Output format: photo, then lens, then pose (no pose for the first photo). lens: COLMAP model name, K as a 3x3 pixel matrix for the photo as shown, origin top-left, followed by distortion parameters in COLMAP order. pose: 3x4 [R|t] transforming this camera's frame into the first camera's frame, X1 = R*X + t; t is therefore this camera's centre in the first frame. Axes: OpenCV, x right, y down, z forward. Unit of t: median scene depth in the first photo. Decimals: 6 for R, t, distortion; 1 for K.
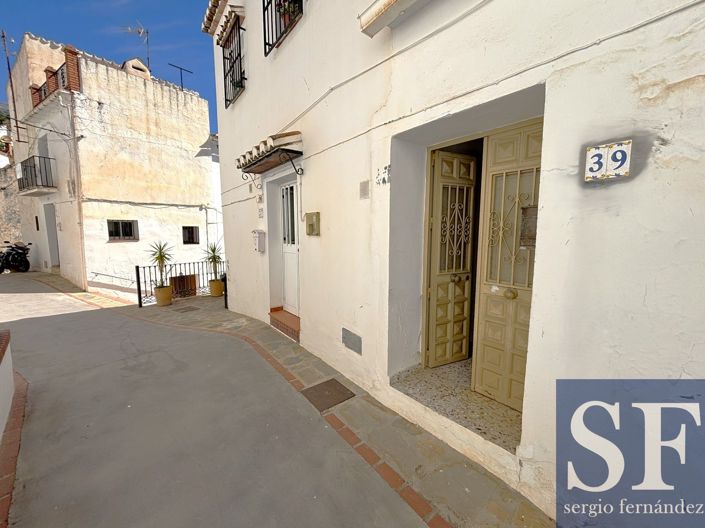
lens RADIAL K [[282.9, 0, 352.5], [0, 282.9, 264.0], [0, 0, 1]] dist [-0.000286, -0.000449]
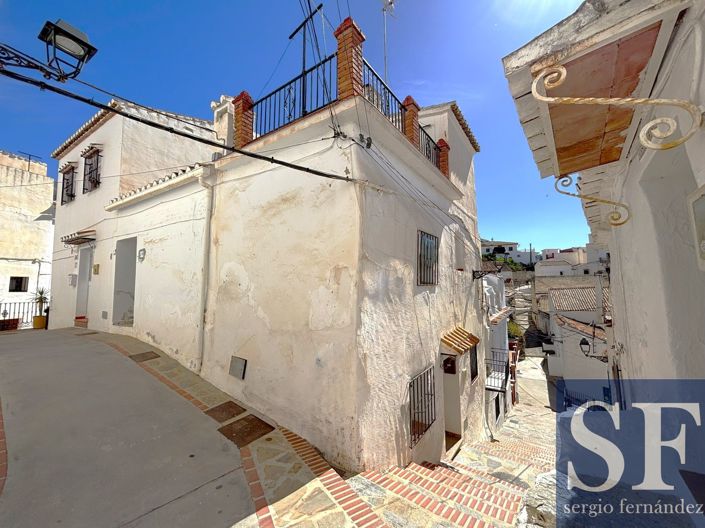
lens RADIAL K [[282.9, 0, 352.5], [0, 282.9, 264.0], [0, 0, 1]] dist [-0.000286, -0.000449]
pose [[0.936152, 0.013259, 0.351344, 0.384757], [0.055772, 0.981036, -0.185628, 0.137068], [-0.347143, 0.193372, 0.917660, -0.707437]]
